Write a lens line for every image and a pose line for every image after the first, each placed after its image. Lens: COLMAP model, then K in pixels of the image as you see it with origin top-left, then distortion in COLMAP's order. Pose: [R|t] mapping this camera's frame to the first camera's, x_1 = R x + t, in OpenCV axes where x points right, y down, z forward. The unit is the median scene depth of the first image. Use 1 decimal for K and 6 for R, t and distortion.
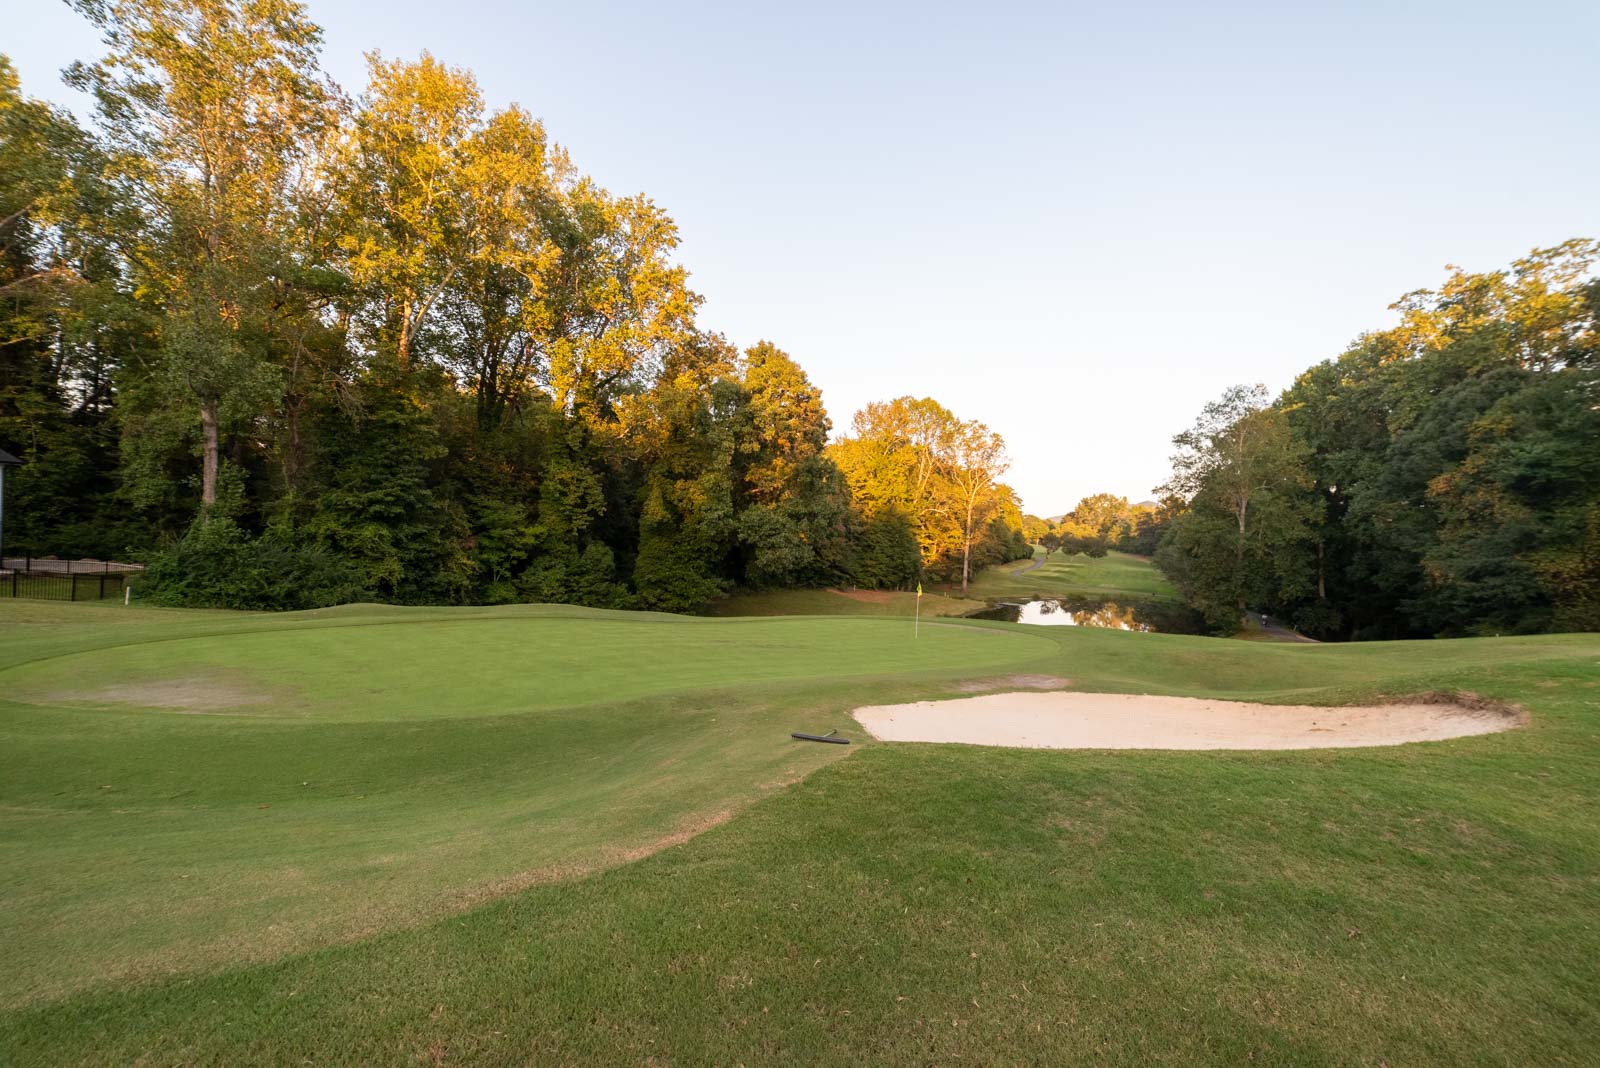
lens RADIAL K [[686.9, 0, 785.9], [0, 686.9, 537.0], [0, 0, 1]] dist [0.004830, 0.005760]
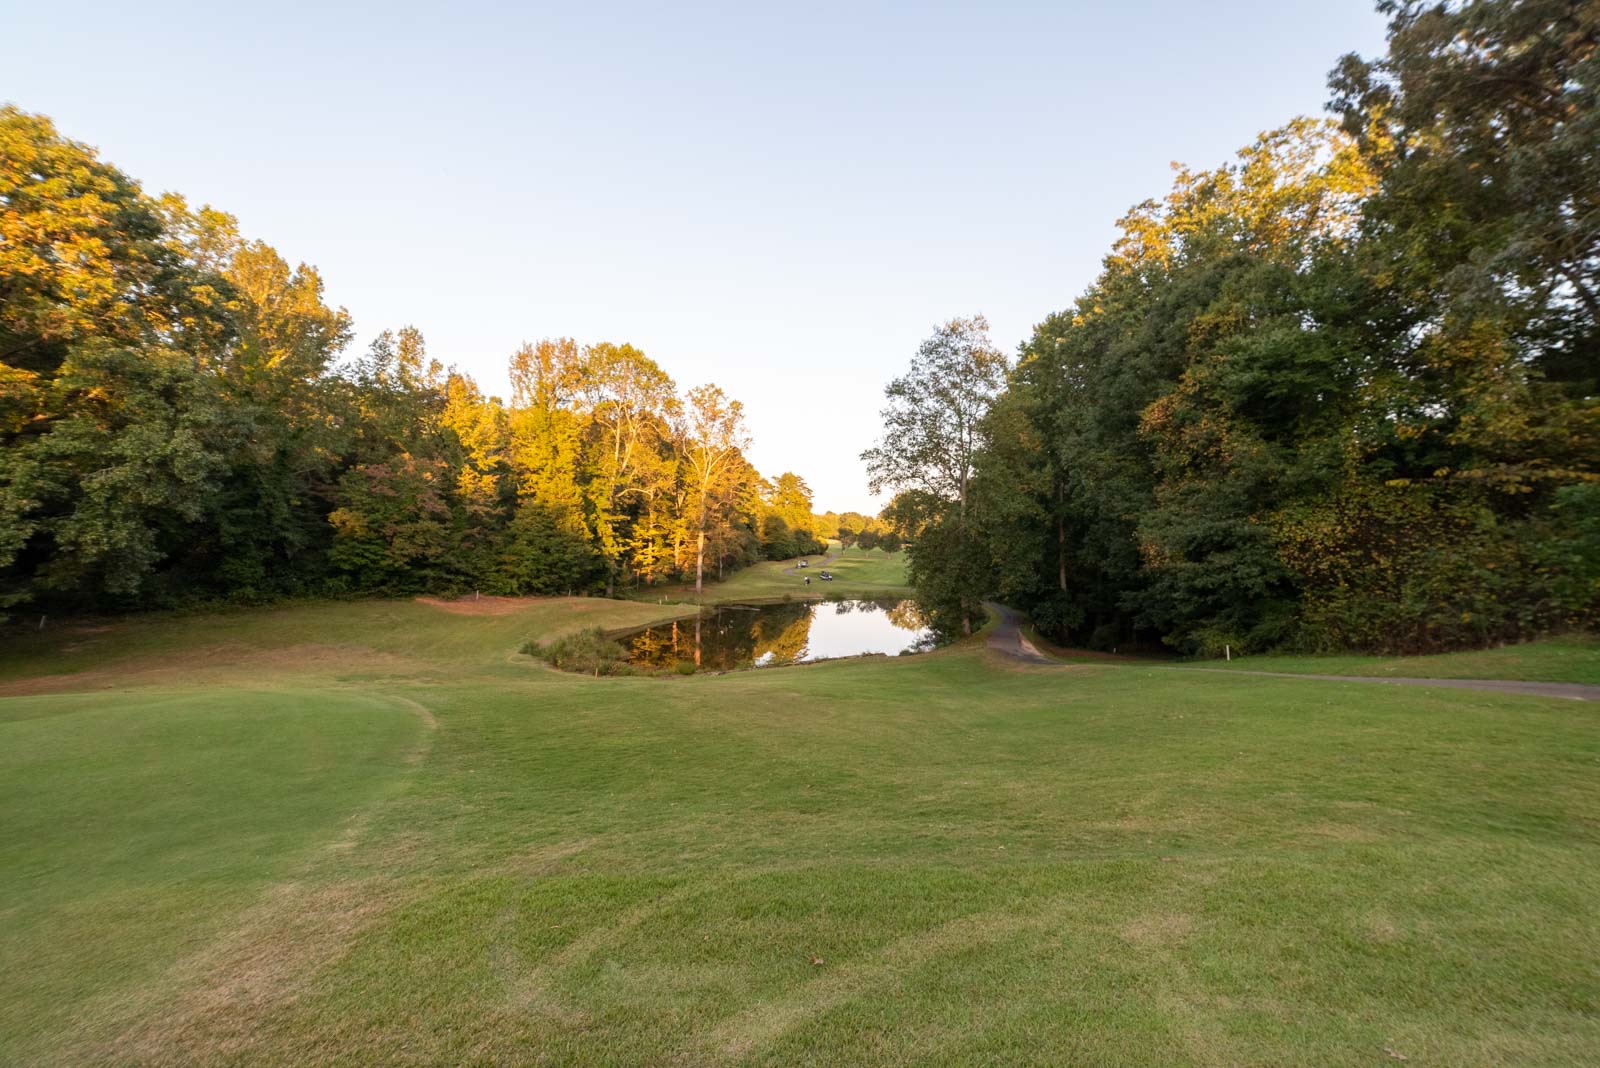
lens RADIAL K [[686.9, 0, 806.8], [0, 686.9, 532.3], [0, 0, 1]] dist [0.004830, 0.005760]
pose [[0.970989, -0.008343, 0.238977, 0.473333], [0.010583, 0.999911, -0.008092, 0.036727], [-0.238888, 0.010387, 0.970992, 0.453971]]
